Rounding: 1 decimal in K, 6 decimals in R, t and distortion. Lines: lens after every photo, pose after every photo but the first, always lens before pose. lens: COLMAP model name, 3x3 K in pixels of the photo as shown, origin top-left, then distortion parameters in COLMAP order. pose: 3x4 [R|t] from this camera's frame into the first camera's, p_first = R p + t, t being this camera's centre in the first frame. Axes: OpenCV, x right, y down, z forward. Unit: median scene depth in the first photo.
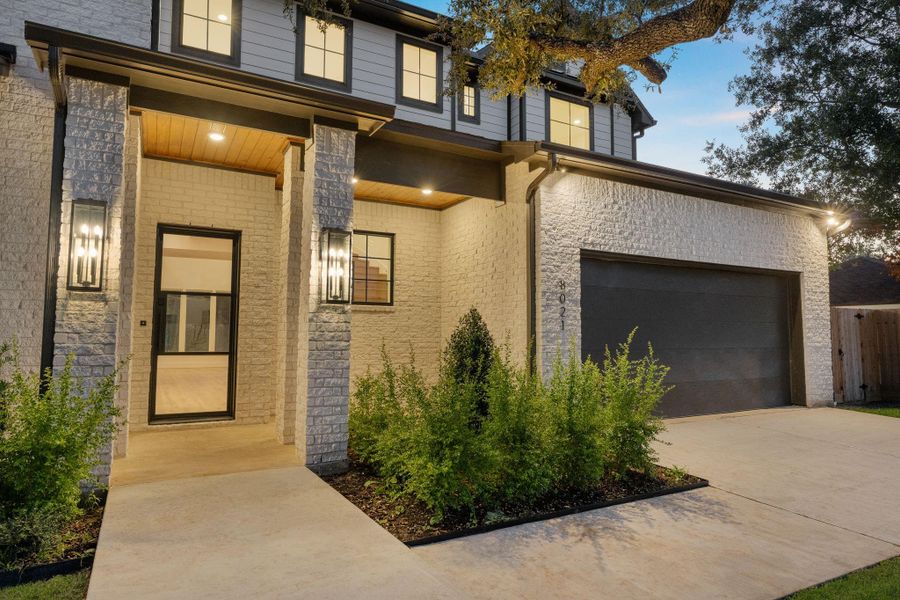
lens RADIAL K [[538.6, 0, 447.6], [0, 538.6, 287.1], [0, 0, 1]] dist [-0.001634, 0.000123]
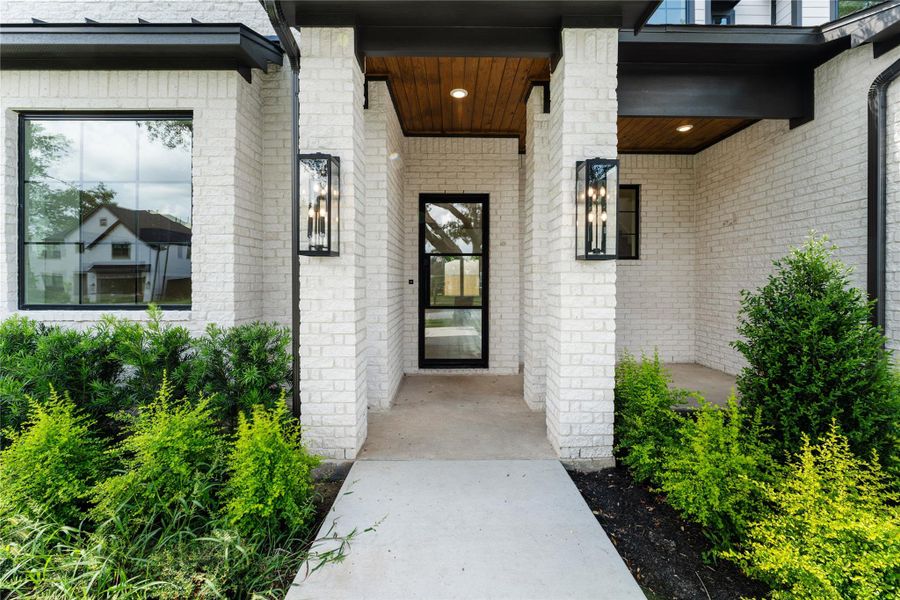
lens RADIAL K [[403.4, 0, 450.0], [0, 403.4, 300.0], [0, 0, 1]] dist [-0.003693, -0.000424]
pose [[0.884246, 0.016461, -0.466731, -0.076001], [0.043433, 0.992149, 0.117277, 0.006746], [0.464997, -0.123973, 0.876589, 0.241598]]
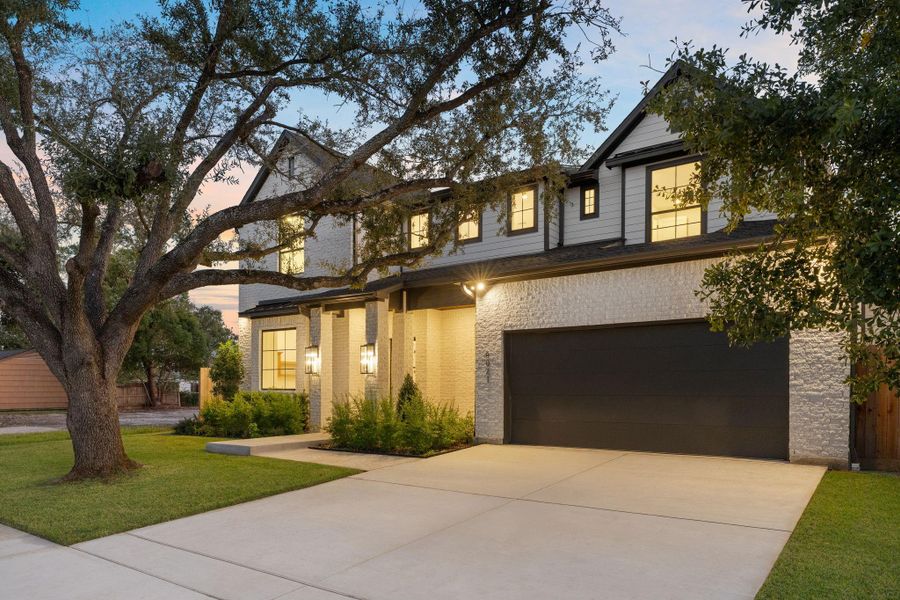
lens RADIAL K [[754.3, 0, 450.0], [0, 754.3, 300.0], [0, 0, 1]] dist [-0.010918, -0.004853]
pose [[0.366514, -0.115067, -0.923270, 2.293040], [0.083580, 0.992383, -0.090501, 0.027784], [0.926651, -0.043997, 0.373339, 0.029096]]
